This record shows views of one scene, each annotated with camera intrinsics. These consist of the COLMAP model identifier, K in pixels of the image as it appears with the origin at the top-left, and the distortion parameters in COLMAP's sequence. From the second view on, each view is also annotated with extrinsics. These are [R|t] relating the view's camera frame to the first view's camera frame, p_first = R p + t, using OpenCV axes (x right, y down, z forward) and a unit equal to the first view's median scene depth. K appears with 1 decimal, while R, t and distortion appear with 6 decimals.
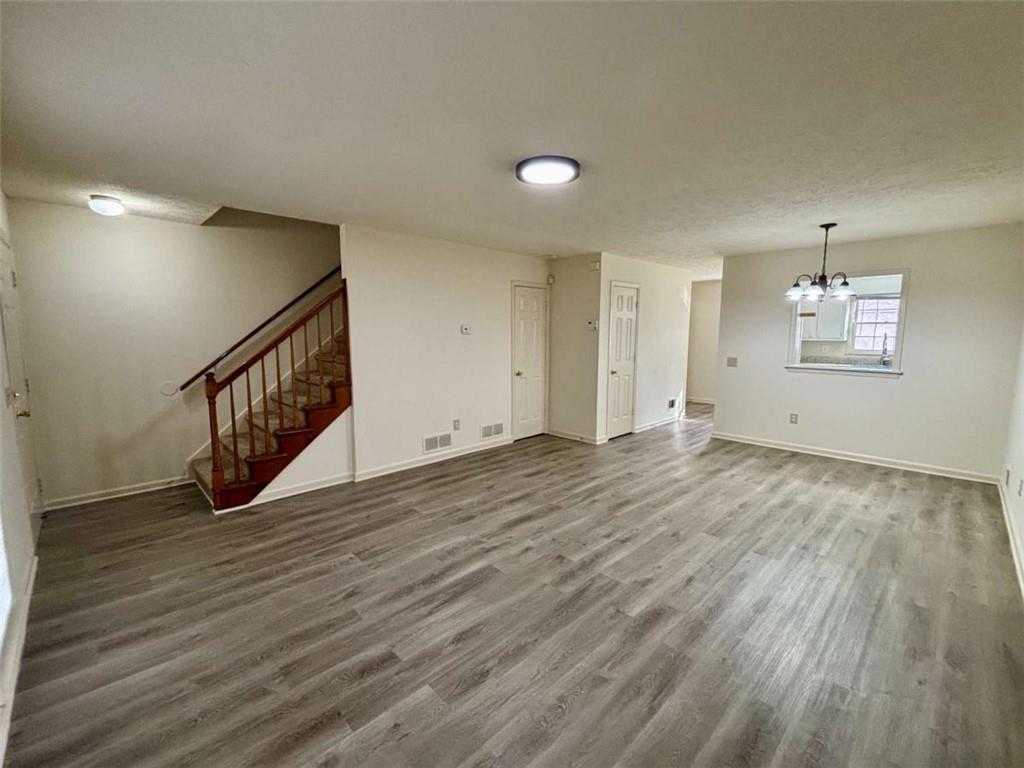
lens RADIAL K [[442.6, 0, 506.3], [0, 442.6, 367.1], [0, 0, 1]] dist [0.000087, 0.001804]
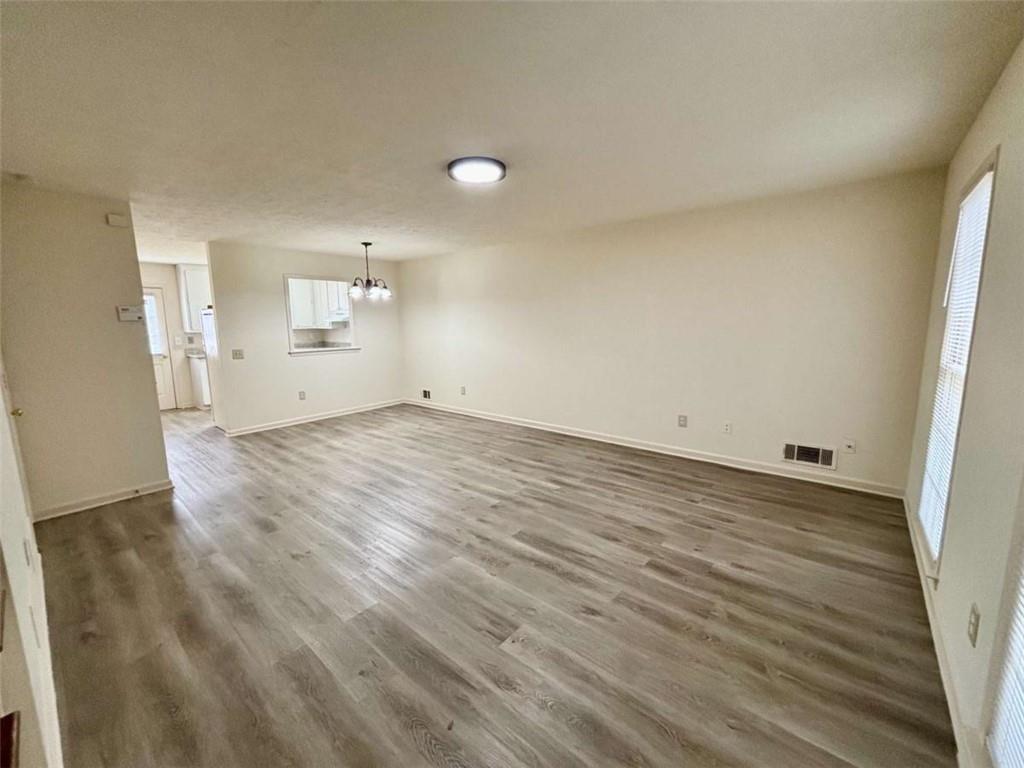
lens RADIAL K [[411.4, 0, 514.3], [0, 411.4, 378.5], [0, 0, 1]] dist [0.001309, -0.000340]
pose [[-0.108708, -0.142370, 0.983826, -0.724667], [0.098577, 0.983269, 0.153182, -0.061496], [-0.989174, 0.113635, -0.092854, 0.785372]]
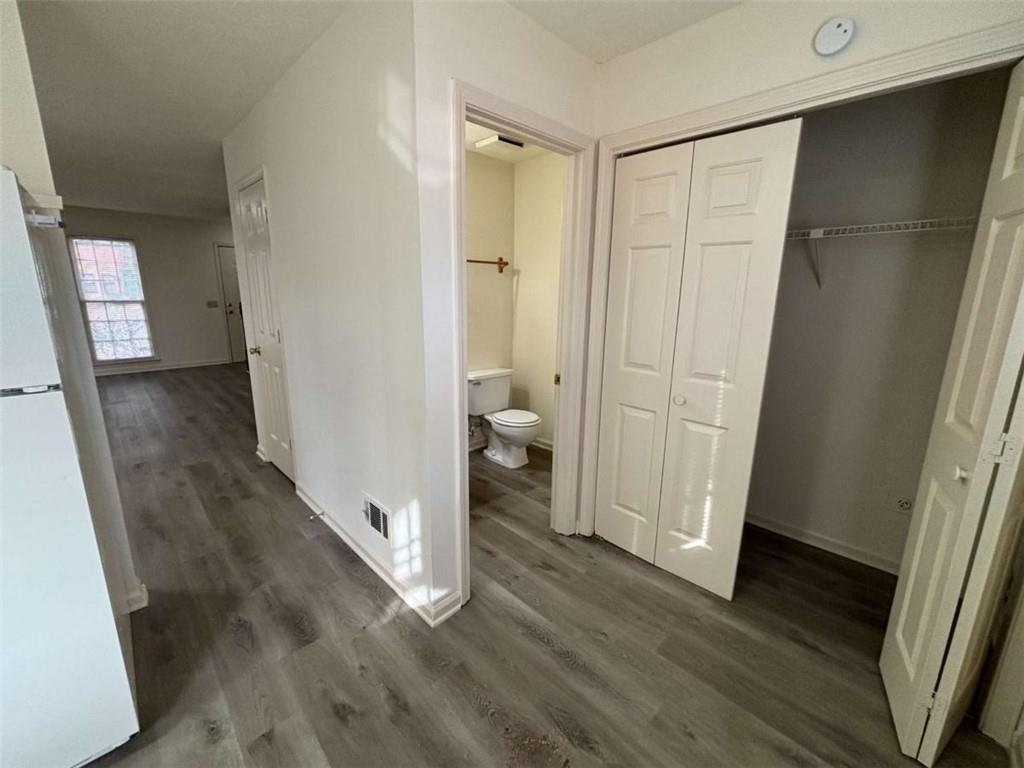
lens RADIAL K [[420.8, 0, 510.2], [0, 420.8, 380.5], [0, 0, 1]] dist [0.001693, 0.000196]
pose [[0.005442, 0.212459, -0.977155, 1.240181], [-0.096909, 0.972682, 0.210947, -0.155327], [0.995278, 0.093547, 0.025882, 2.091915]]
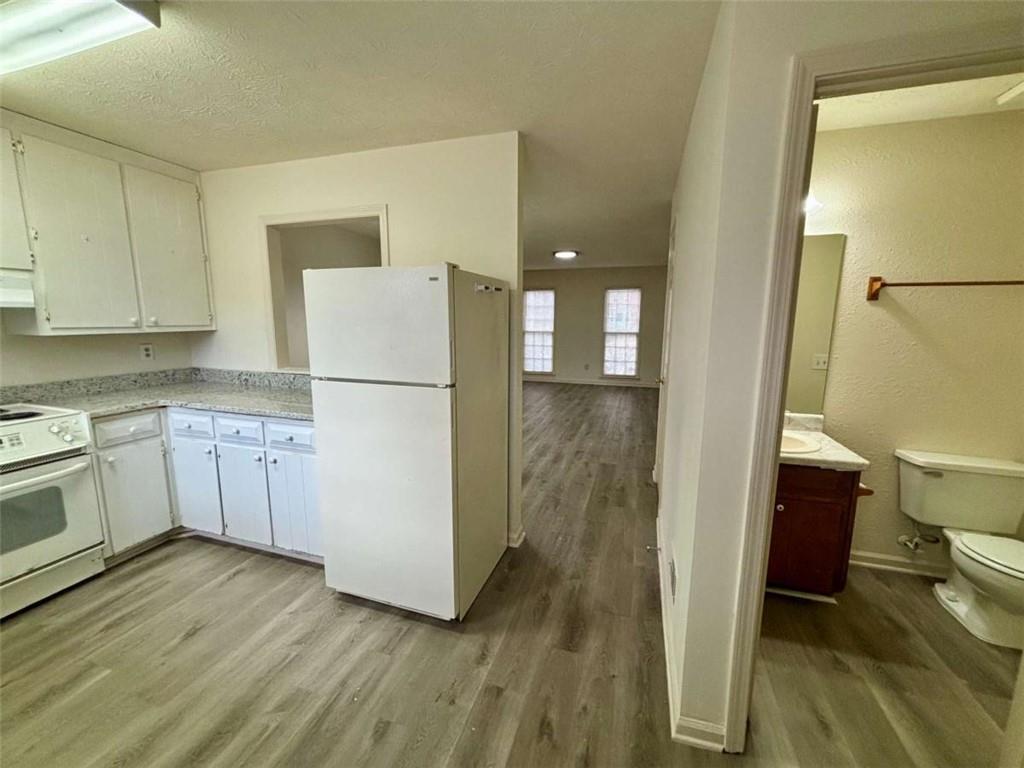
lens RADIAL K [[411.4, 0, 510.2], [0, 411.4, 380.6], [0, 0, 1]] dist [0.001309, -0.000340]
pose [[-0.879886, 0.064982, -0.470720, 1.120208], [-0.047666, 0.973539, 0.223495, -0.174396], [0.472788, 0.219088, -0.853506, 2.225899]]
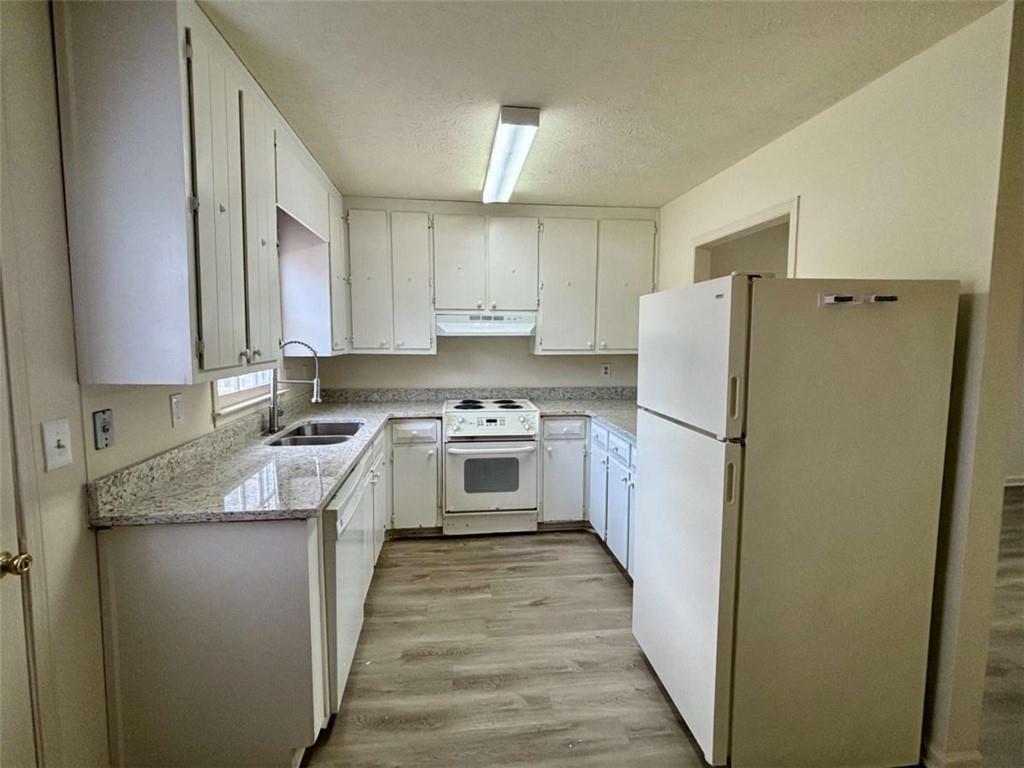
lens RADIAL K [[478.9, 0, 511.8], [0, 478.9, 381.7], [0, 0, 1]] dist [0.007167, -0.002961]
pose [[-0.801723, -0.060530, 0.594623, 0.872451], [0.046012, 0.985656, 0.162372, -0.180635], [-0.595922, 0.157537, -0.787438, 2.206935]]
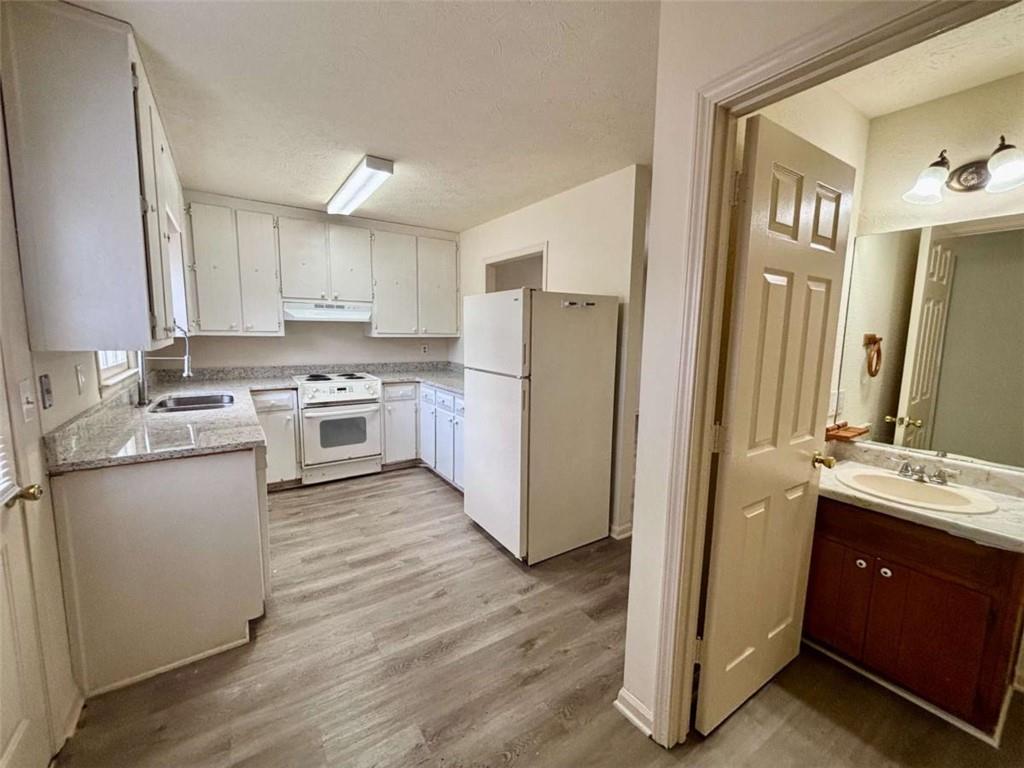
lens RADIAL K [[411.4, 0, 511.4], [0, 411.4, 380.8], [0, 0, 1]] dist [0.001309, -0.000340]
pose [[-0.985034, -0.038313, 0.168046, 0.873648], [-0.002678, 0.978265, 0.207341, -0.186132], [-0.172338, 0.203788, -0.963727, 2.404109]]
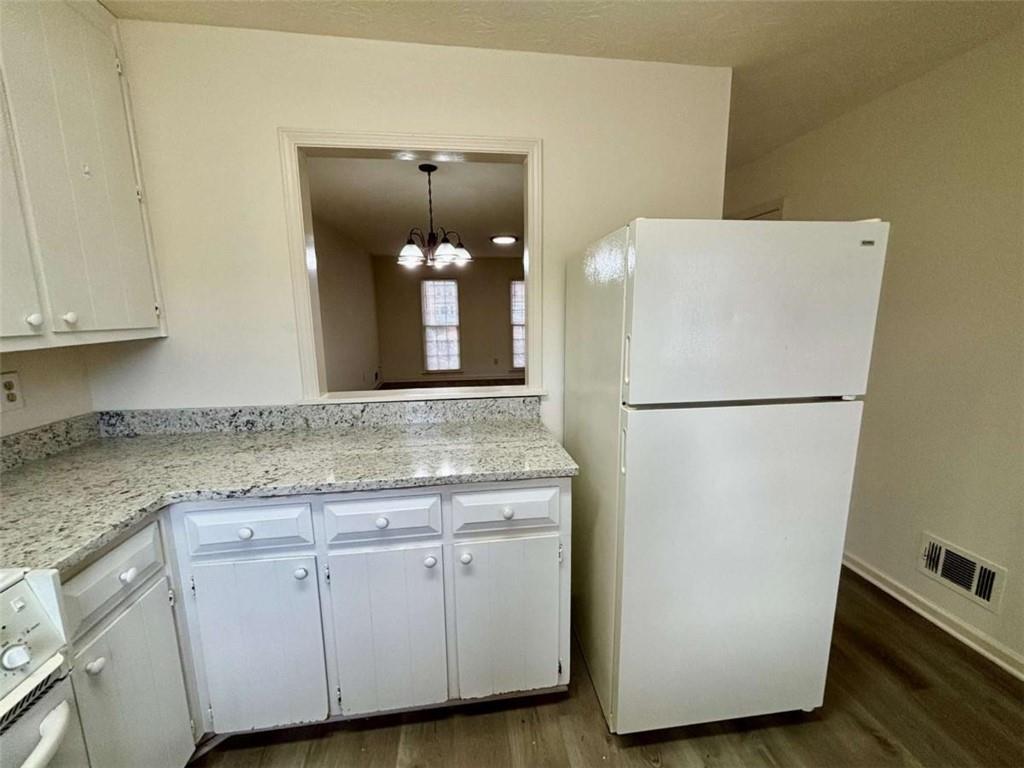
lens RADIAL K [[411.4, 0, 510.7], [0, 411.4, 380.2], [0, 0, 1]] dist [0.001309, -0.000340]
pose [[-0.590691, 0.138619, -0.794902, 1.388519], [-0.058181, 0.975252, 0.213303, -0.128408], [0.804797, 0.172244, -0.568008, 1.757281]]
